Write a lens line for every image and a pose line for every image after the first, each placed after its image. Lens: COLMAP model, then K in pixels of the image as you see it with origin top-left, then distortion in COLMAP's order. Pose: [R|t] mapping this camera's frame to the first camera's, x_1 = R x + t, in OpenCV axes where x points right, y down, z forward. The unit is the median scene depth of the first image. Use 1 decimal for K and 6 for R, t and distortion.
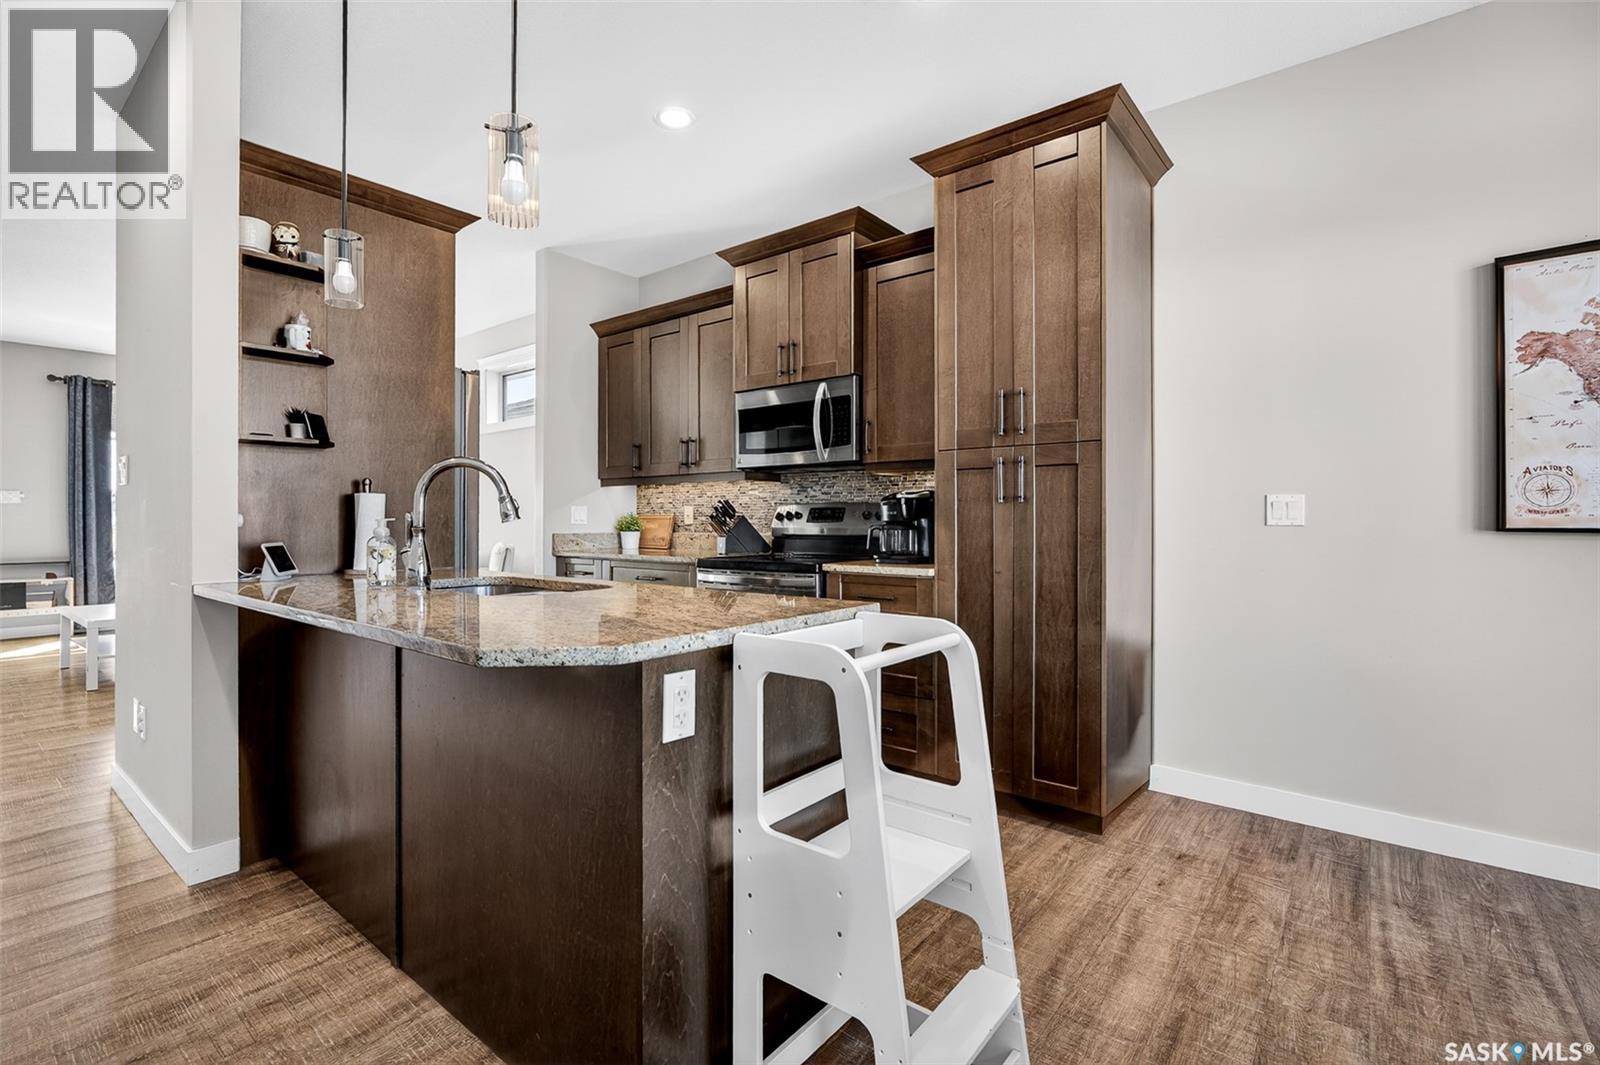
lens RADIAL K [[711.1, 0, 775.2], [0, 711.1, 520.8], [0, 0, 1]] dist [0.000172, 0.000522]
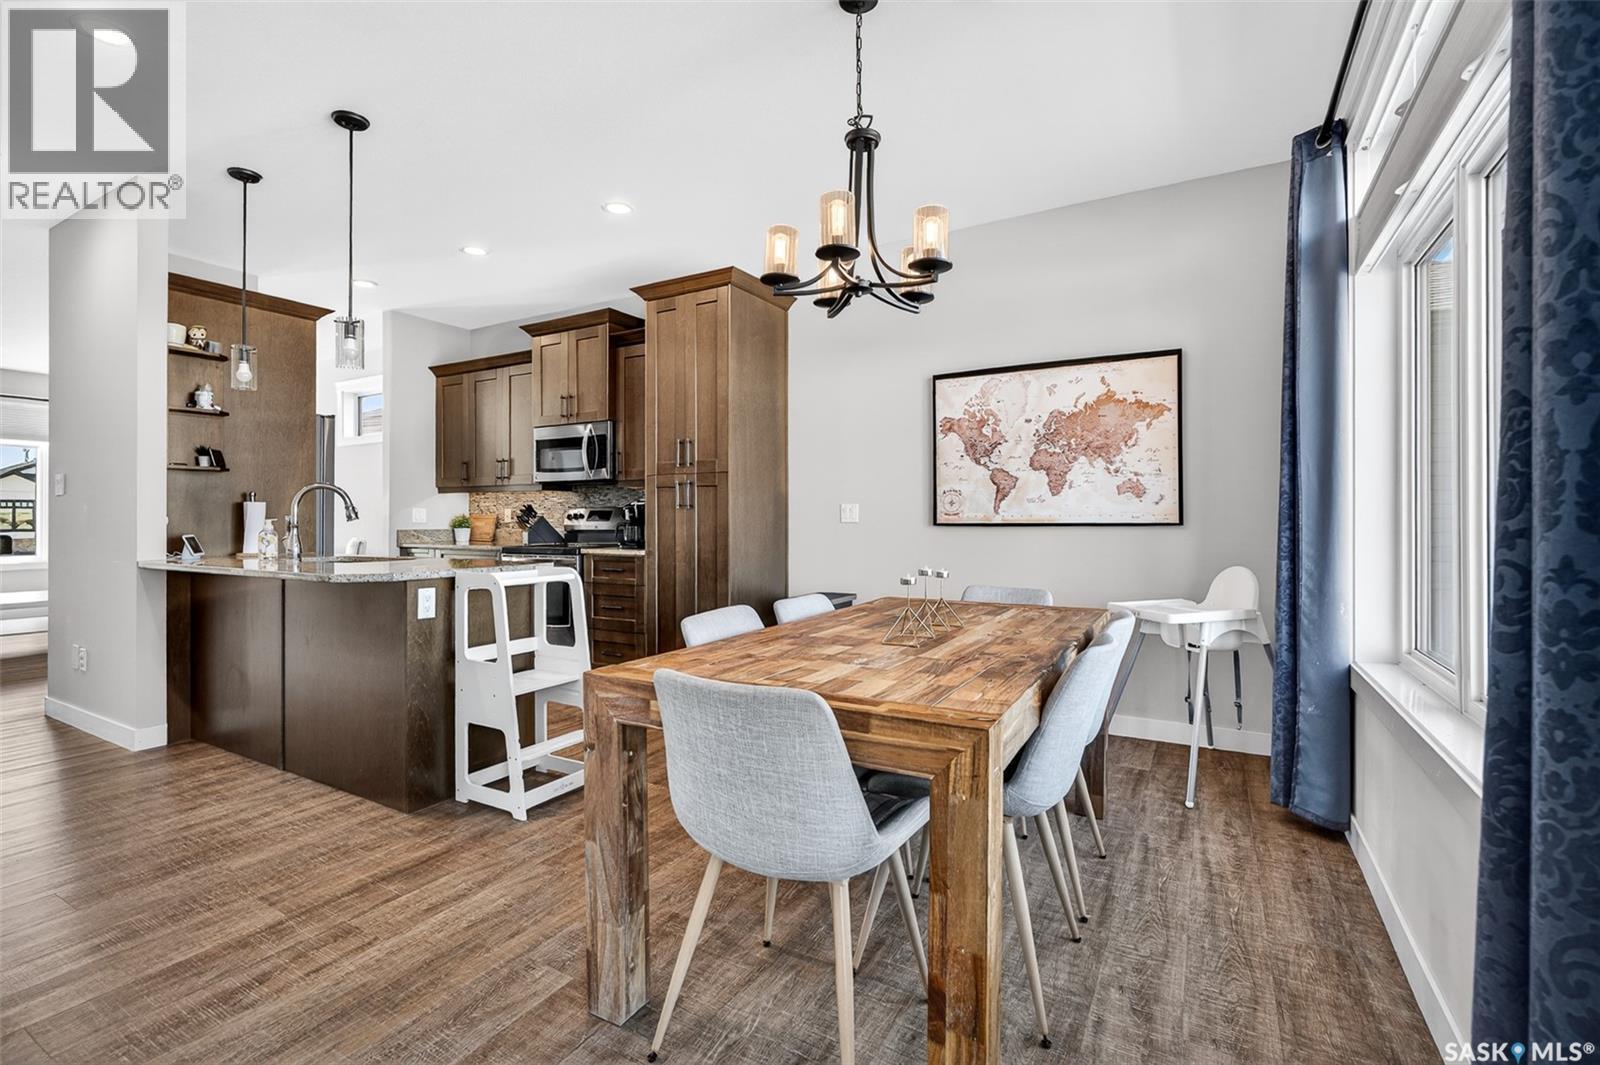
lens RADIAL K [[781.5, 0, 796.1], [0, 781.5, 518.0], [0, 0, 1]] dist [0.011994, 0.000133]
pose [[0.991550, -0.000502, 0.129726, 0.318929], [0.000642, 0.999999, -0.001035, -0.002077], [-0.129725, 0.001110, 0.991549, -0.729544]]
